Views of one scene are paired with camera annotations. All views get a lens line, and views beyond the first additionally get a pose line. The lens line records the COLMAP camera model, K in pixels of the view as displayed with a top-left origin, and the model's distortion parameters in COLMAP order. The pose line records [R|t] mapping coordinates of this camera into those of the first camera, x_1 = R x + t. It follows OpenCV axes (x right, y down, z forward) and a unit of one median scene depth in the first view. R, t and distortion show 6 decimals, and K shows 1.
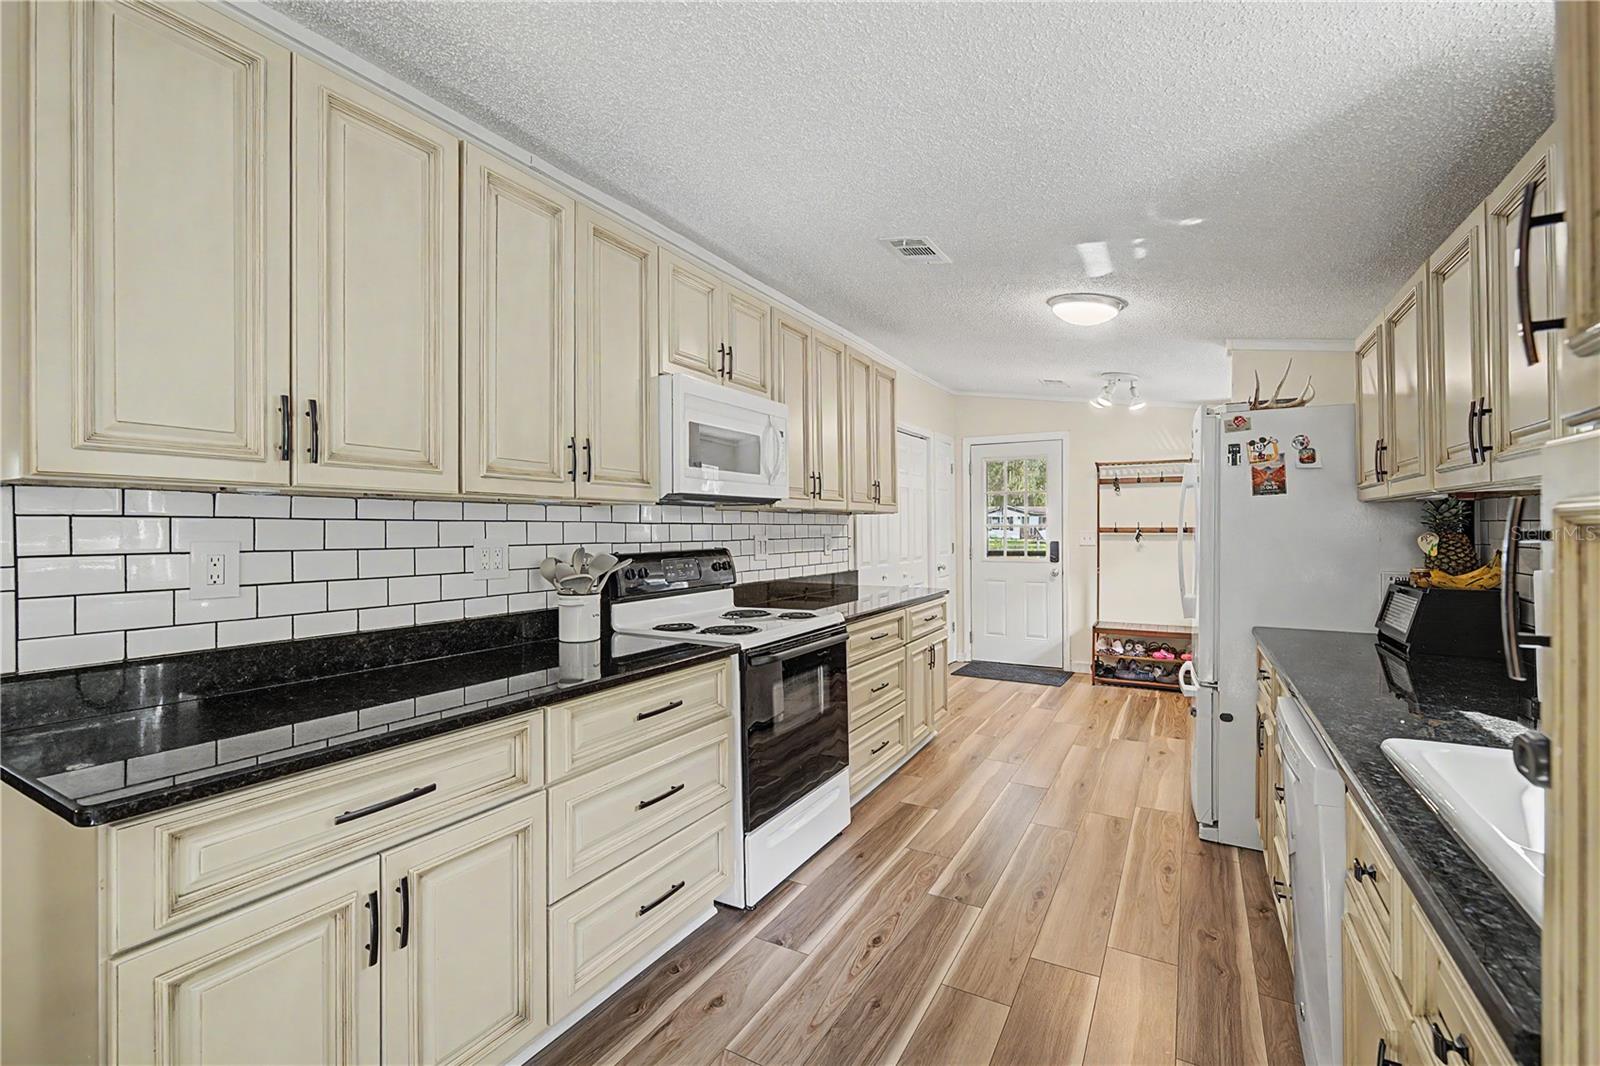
lens RADIAL K [[695.8, 0, 797.3], [0, 695.8, 528.5], [0, 0, 1]] dist [-0.001614, -0.000107]
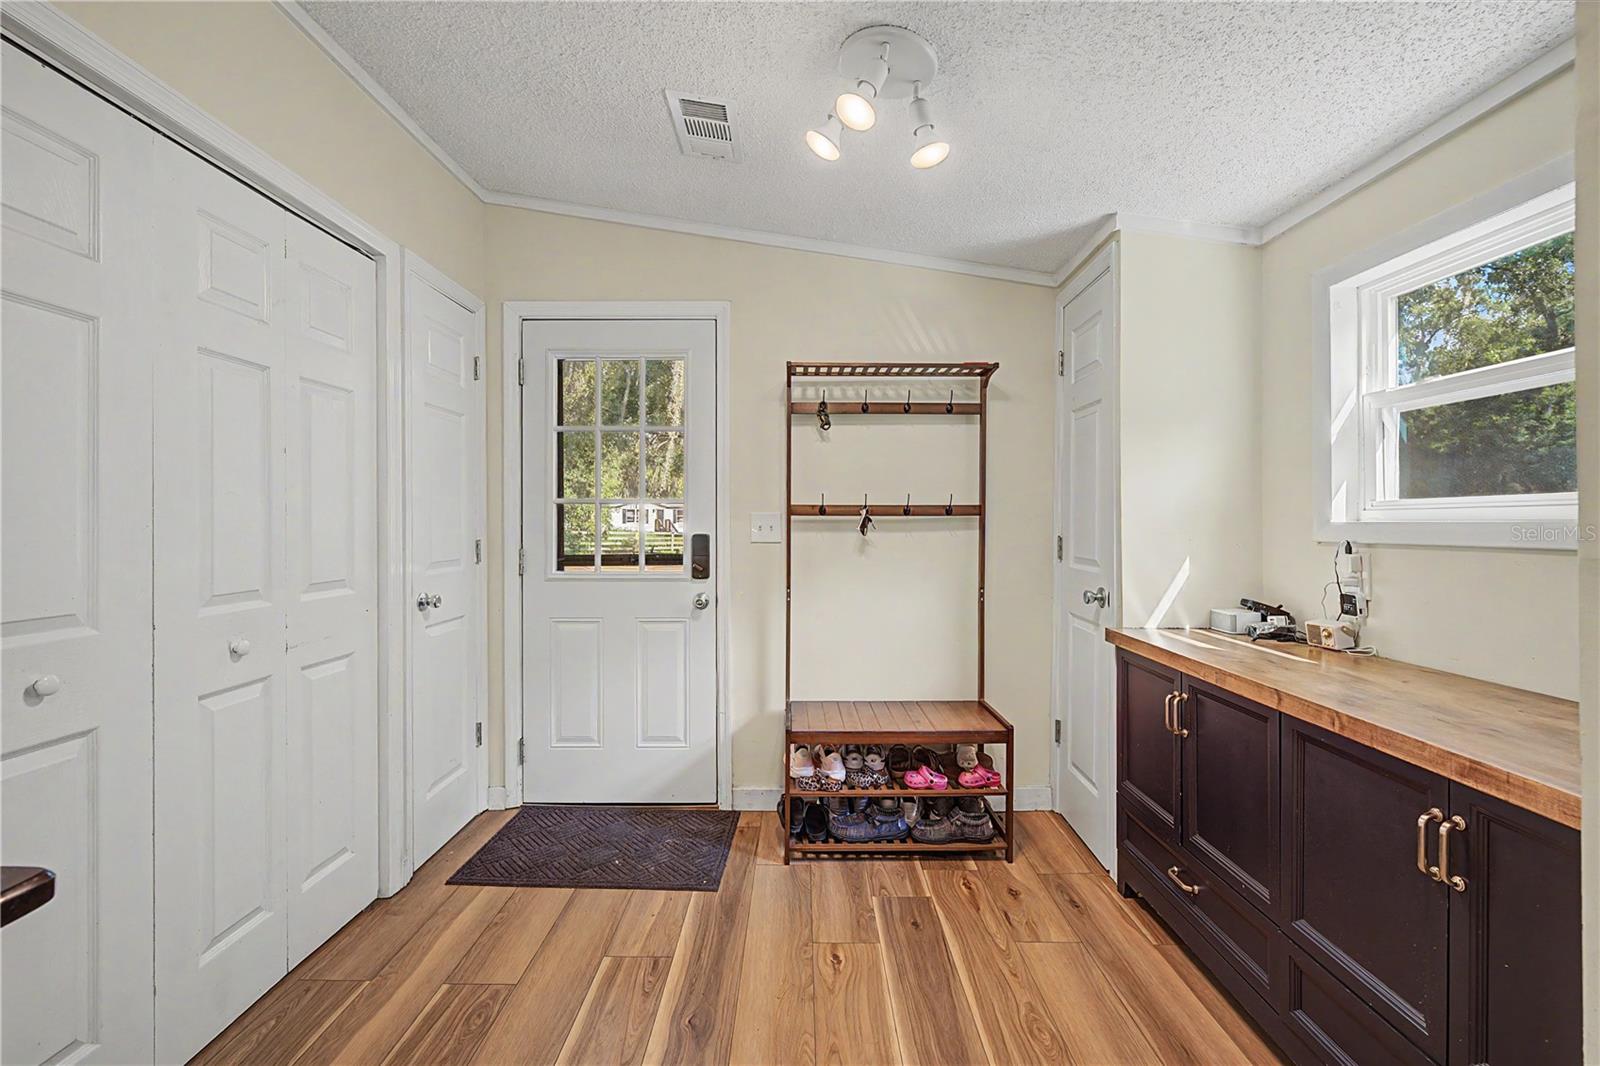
lens RADIAL K [[695.8, 0, 805.8], [0, 695.8, 526.9], [0, 0, 1]] dist [-0.001614, -0.000107]
pose [[0.868443, 0.000667, 0.495788, 0.212208], [-0.003805, 0.999979, 0.005320, 0.011438], [-0.495774, -0.006507, 0.868427, 0.595805]]
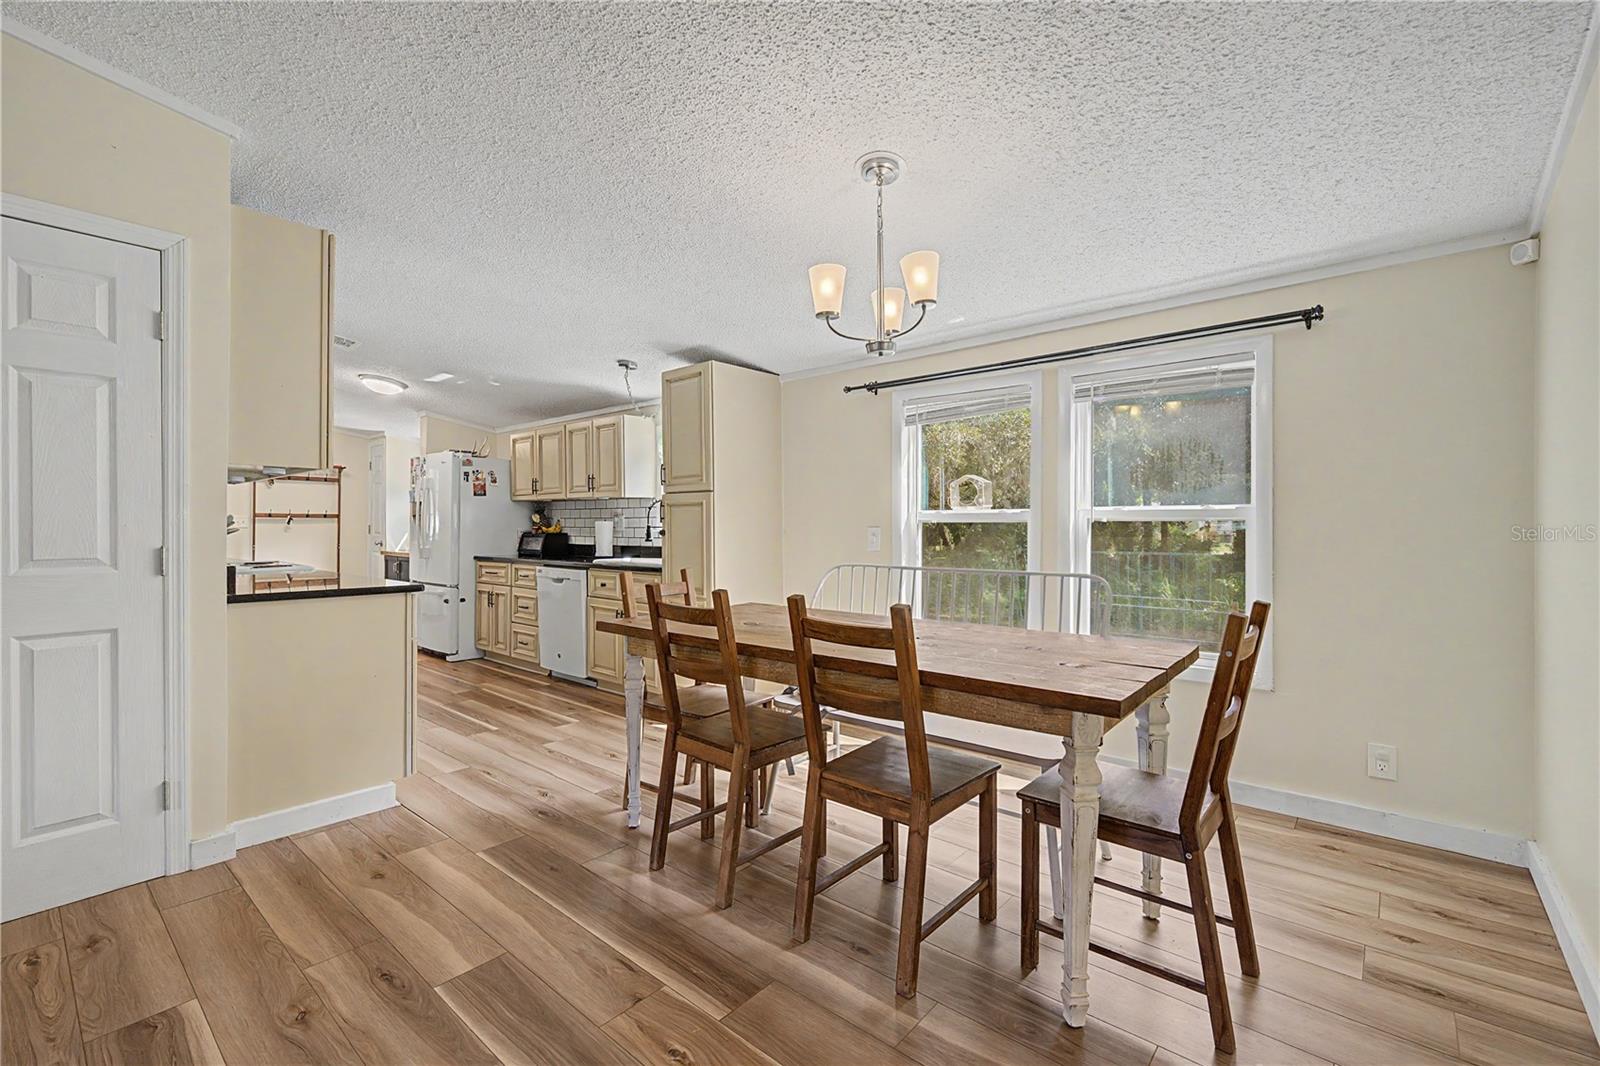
lens RADIAL K [[698.9, 0, 783.8], [0, 698.9, 522.1], [0, 0, 1]] dist [-0.001776, 0.000625]
pose [[0.213083, 0.007187, 0.977008, -0.601999], [-0.001098, 0.999974, -0.007117, 0.022877], [-0.977033, 0.000444, 0.213086, -0.197198]]
